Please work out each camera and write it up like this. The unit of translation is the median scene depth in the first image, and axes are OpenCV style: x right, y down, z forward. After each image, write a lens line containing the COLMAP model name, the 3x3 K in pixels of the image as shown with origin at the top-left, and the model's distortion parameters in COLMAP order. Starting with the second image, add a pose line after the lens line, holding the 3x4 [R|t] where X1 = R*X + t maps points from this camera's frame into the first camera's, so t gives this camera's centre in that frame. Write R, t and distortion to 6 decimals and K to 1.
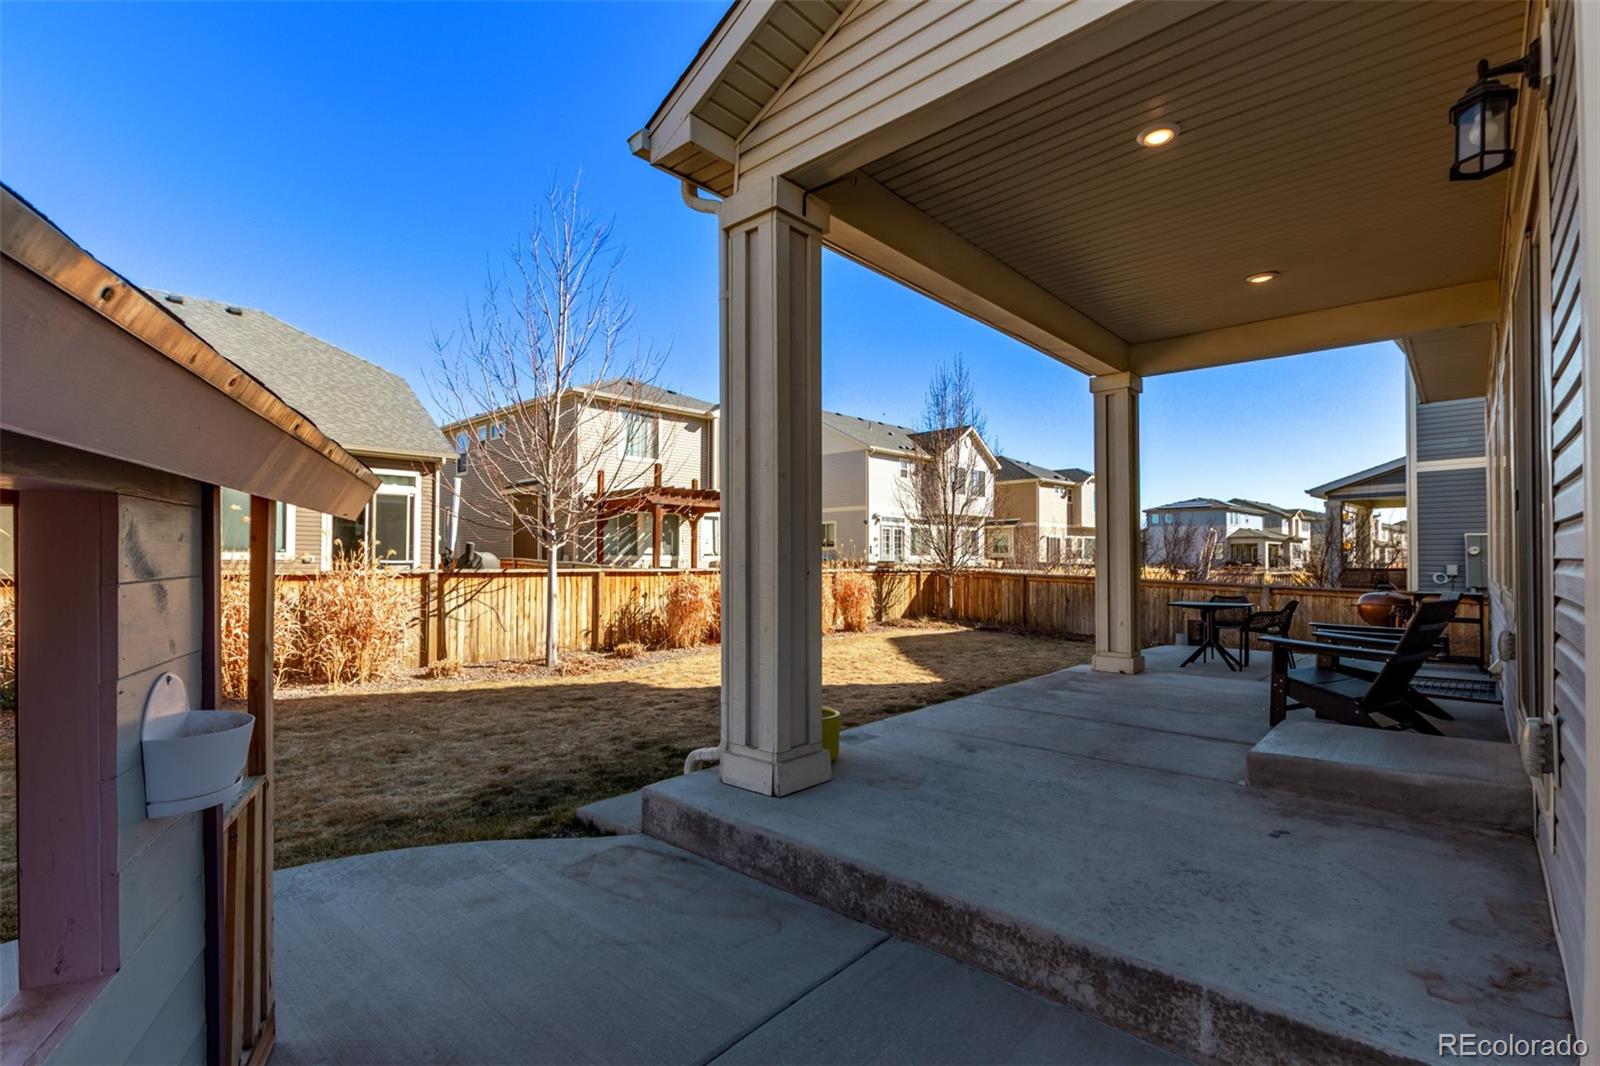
lens RADIAL K [[737.9, 0, 800.9], [0, 737.9, 542.5], [0, 0, 1]] dist [0.004241, 0.000113]
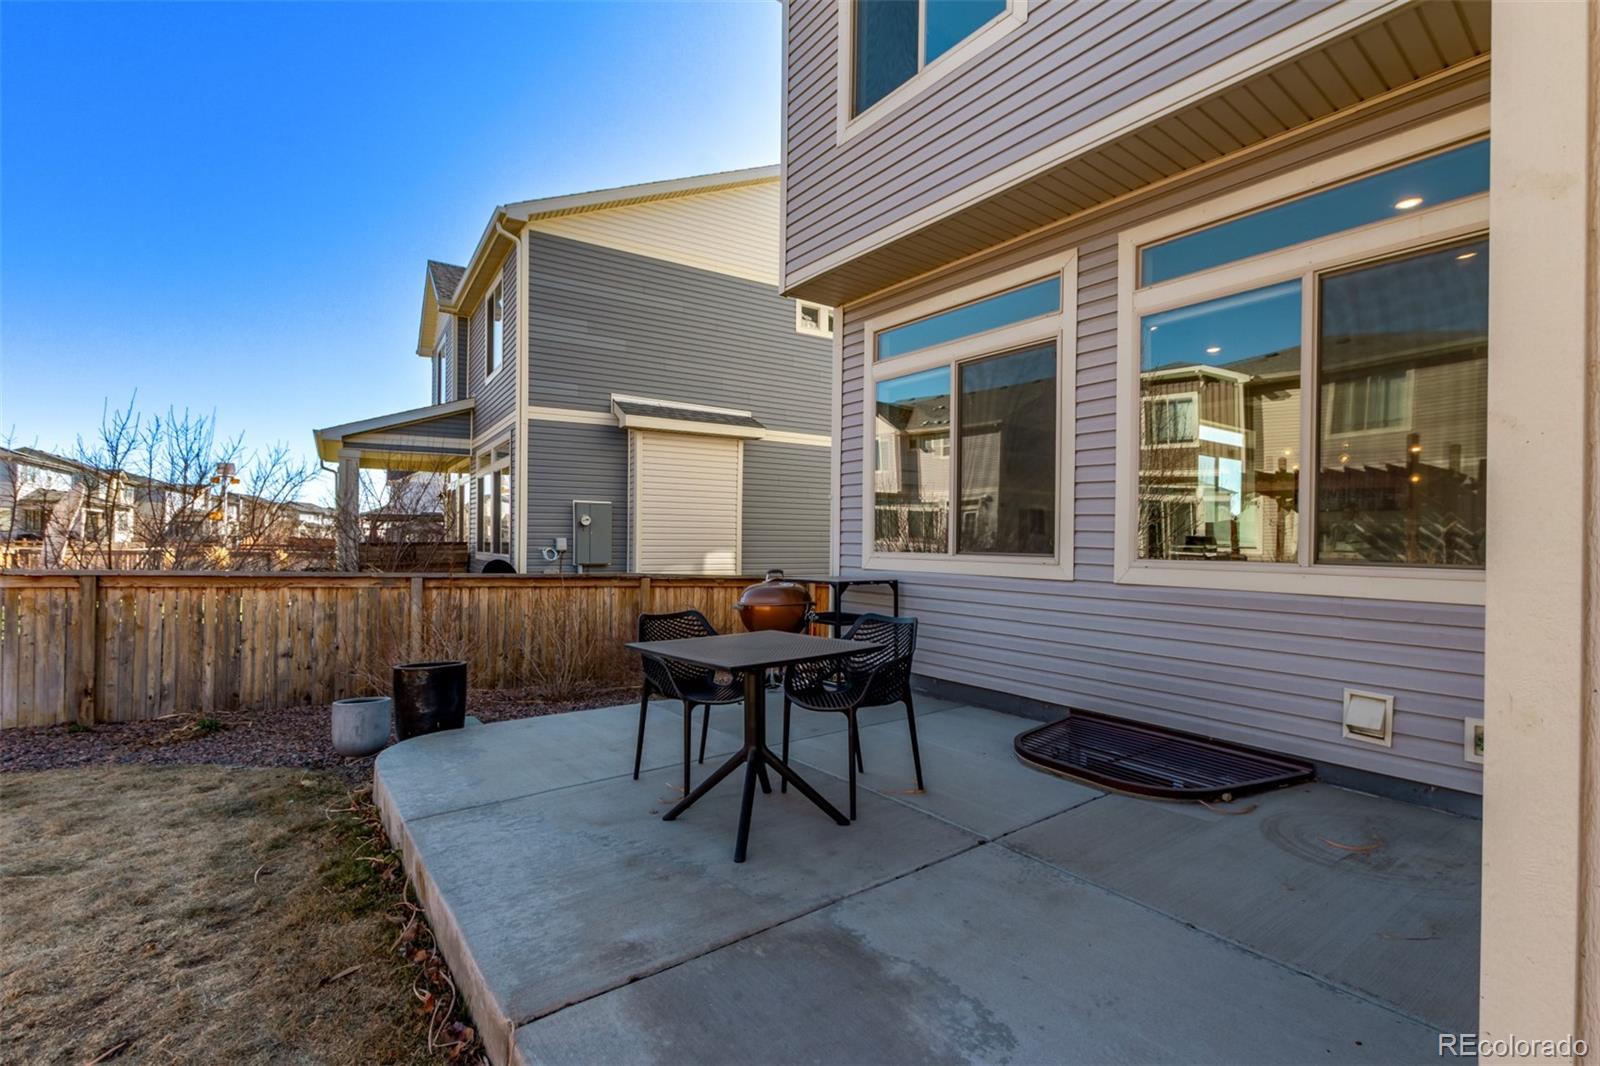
lens RADIAL K [[737.9, 0, 800.9], [0, 737.9, 542.5], [0, 0, 1]] dist [0.004241, 0.000113]
pose [[0.193102, -0.008461, 0.981142, 0.121341], [-0.026284, 0.999559, 0.013793, 0.016027], [-0.980827, -0.028452, 0.192795, 0.544425]]
